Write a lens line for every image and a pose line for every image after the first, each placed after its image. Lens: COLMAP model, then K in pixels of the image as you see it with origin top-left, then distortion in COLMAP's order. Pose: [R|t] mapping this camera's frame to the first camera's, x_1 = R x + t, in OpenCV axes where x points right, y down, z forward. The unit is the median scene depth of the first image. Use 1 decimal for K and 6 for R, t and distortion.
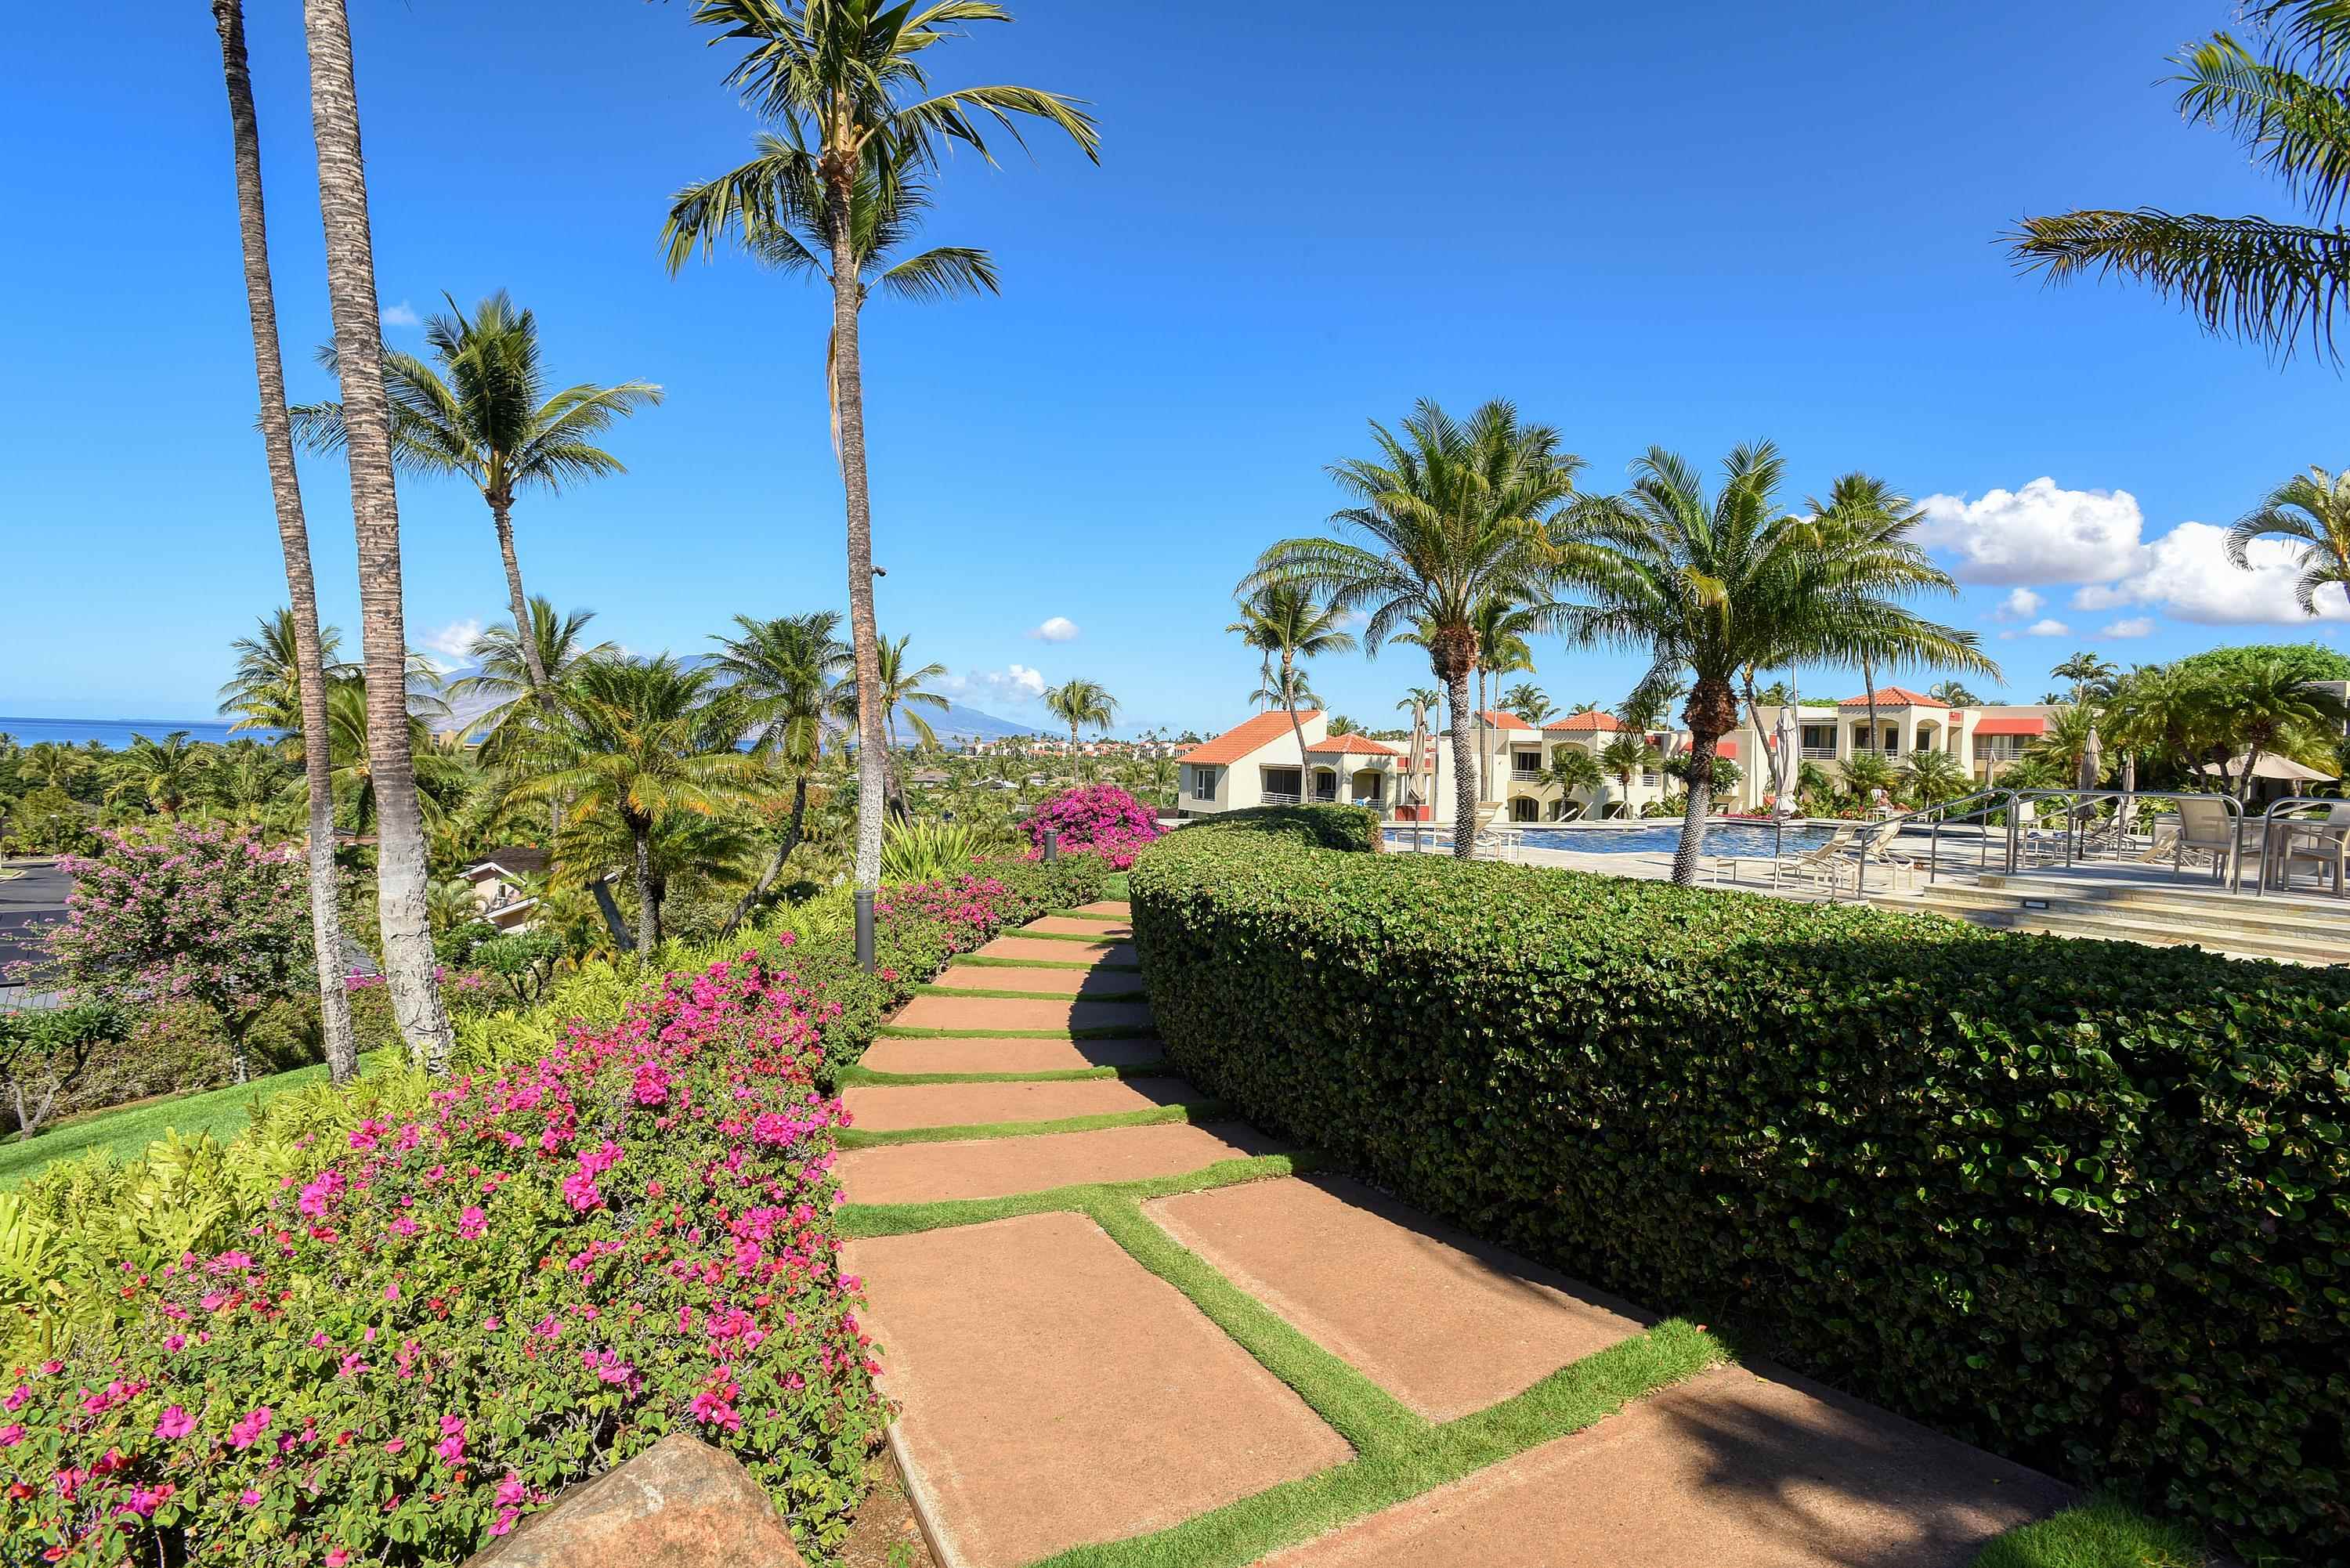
lens RADIAL K [[1133.9, 0, 1175.0], [0, 1133.9, 784.0], [0, 0, 1]] dist [-0.075125, 0.032932]
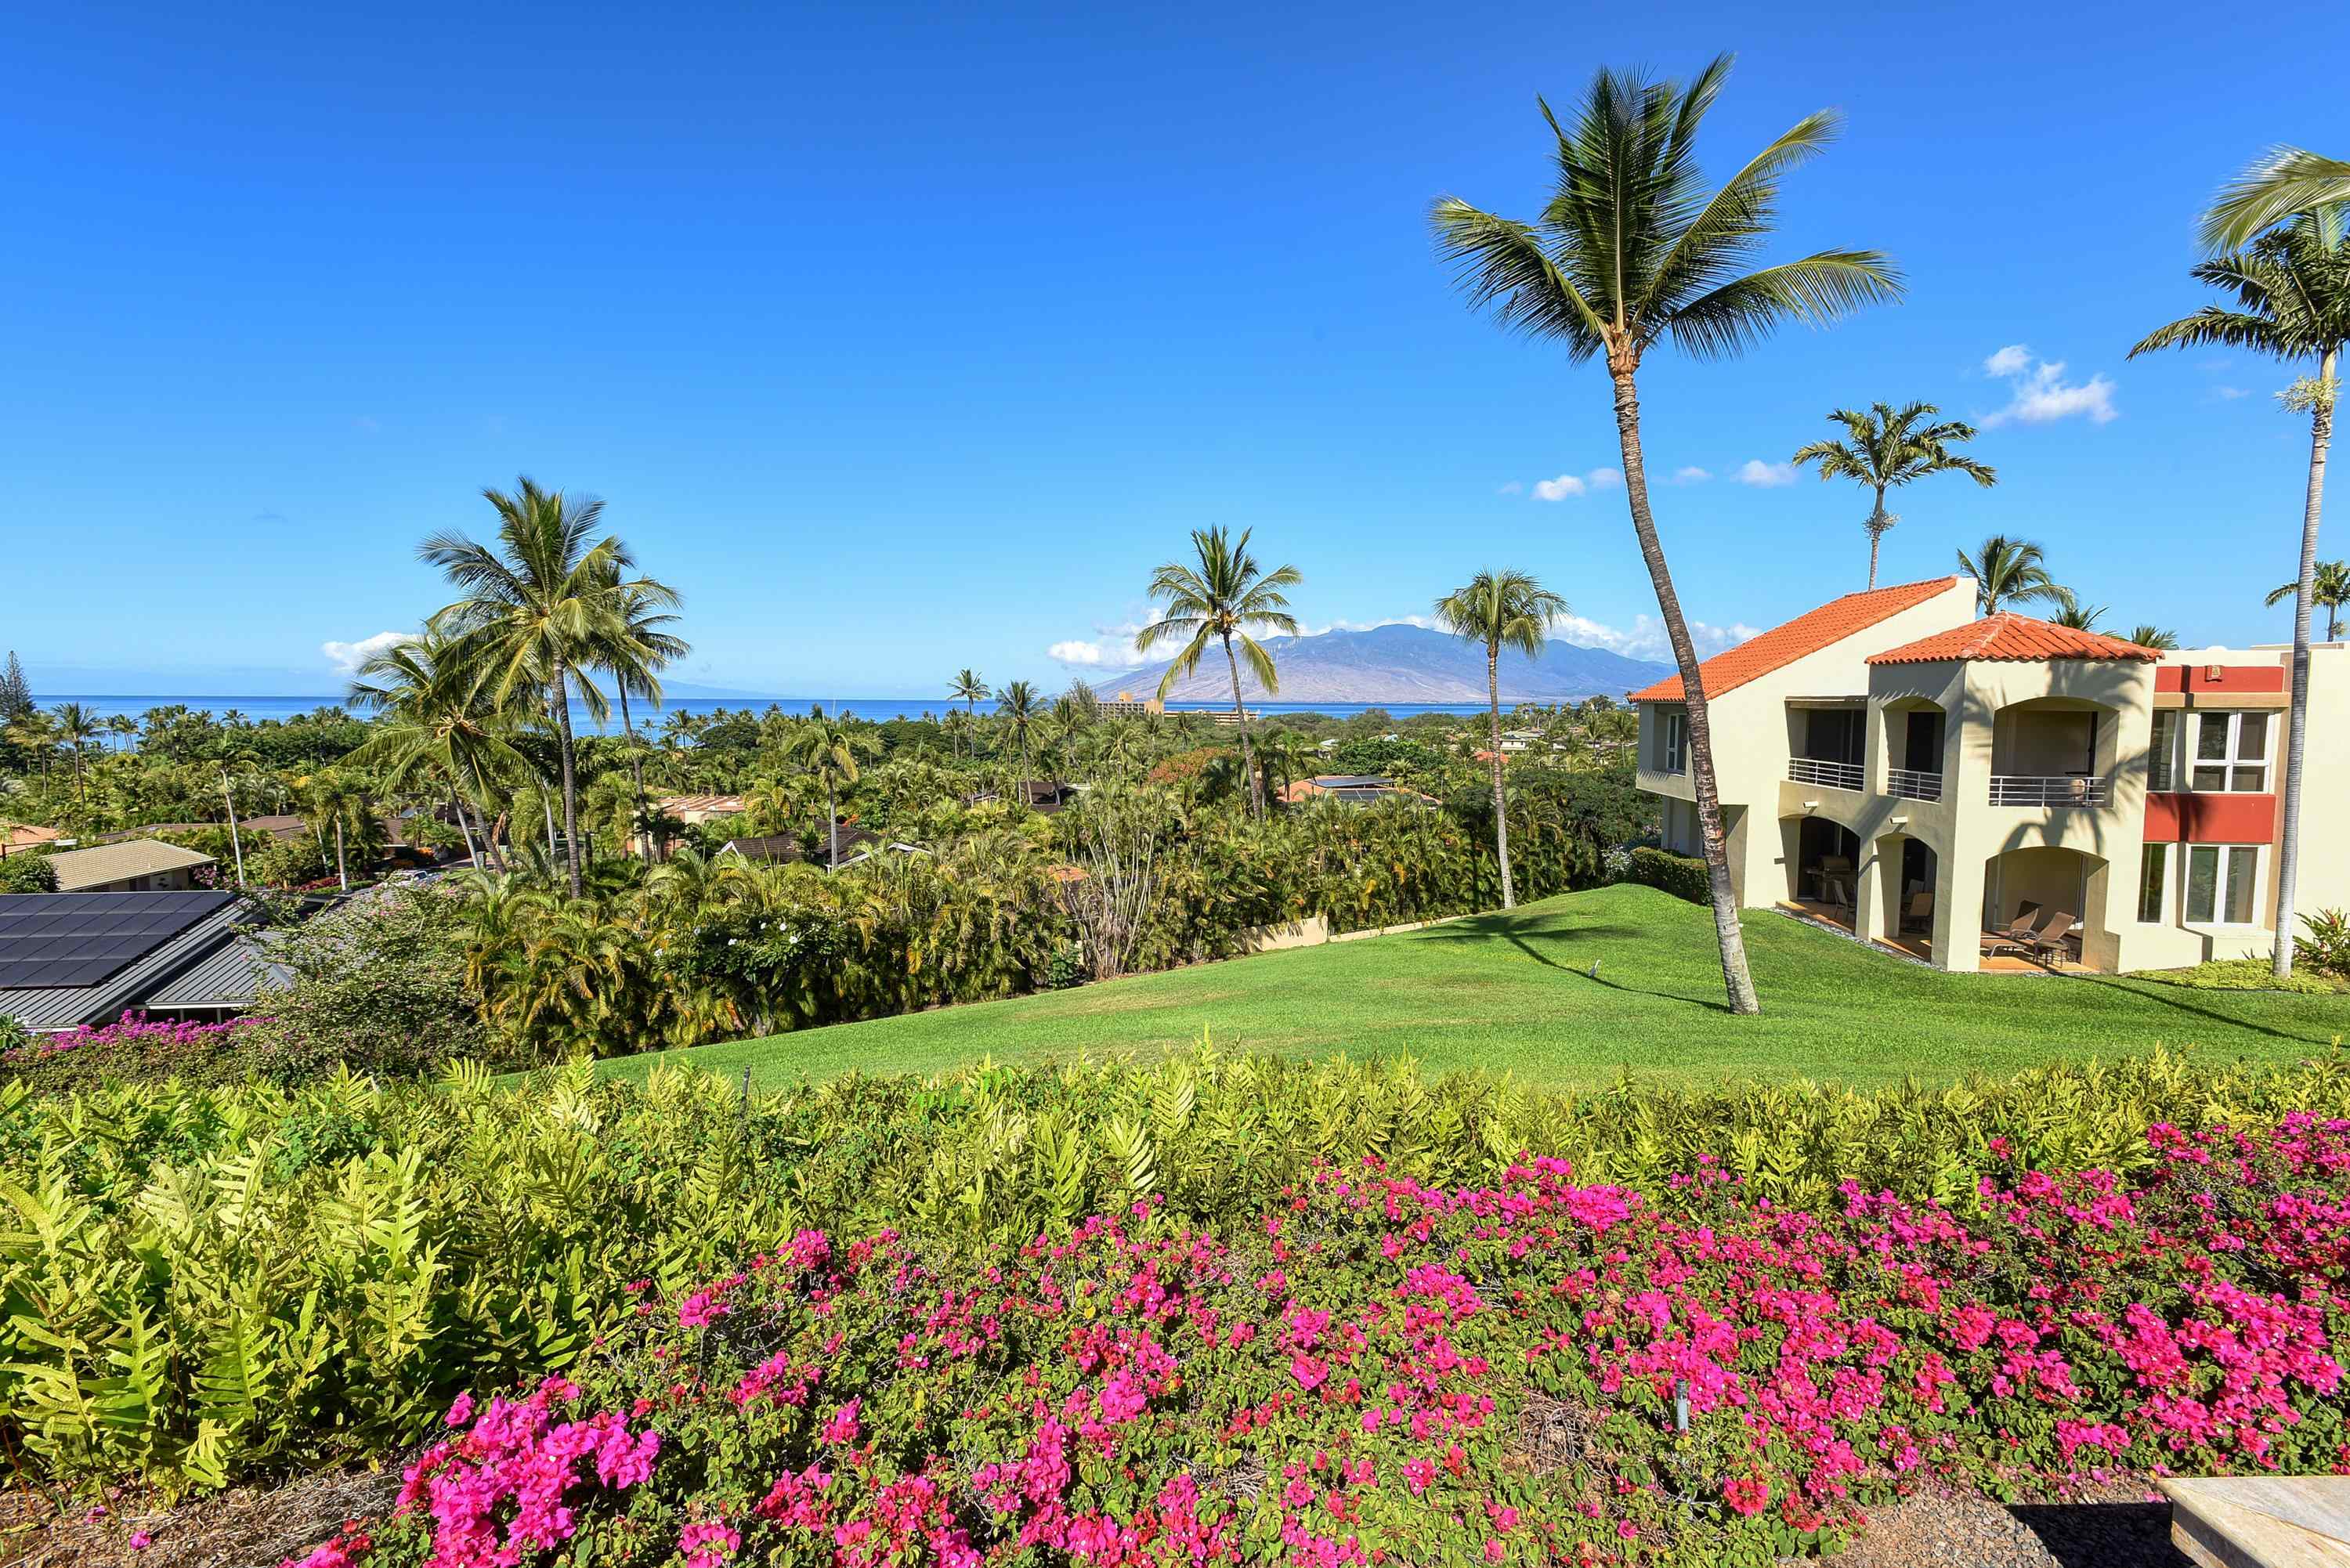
lens RADIAL K [[1112.1, 0, 1175.0], [0, 1112.1, 784.0], [0, 0, 1]] dist [0.019913, -0.006535]
pose [[0.827236, 0.015559, -0.561640, 0.115921], [0.004063, 0.999425, 0.033671, 0.001456], [0.561840, -0.030136, 0.826697, 0.428166]]
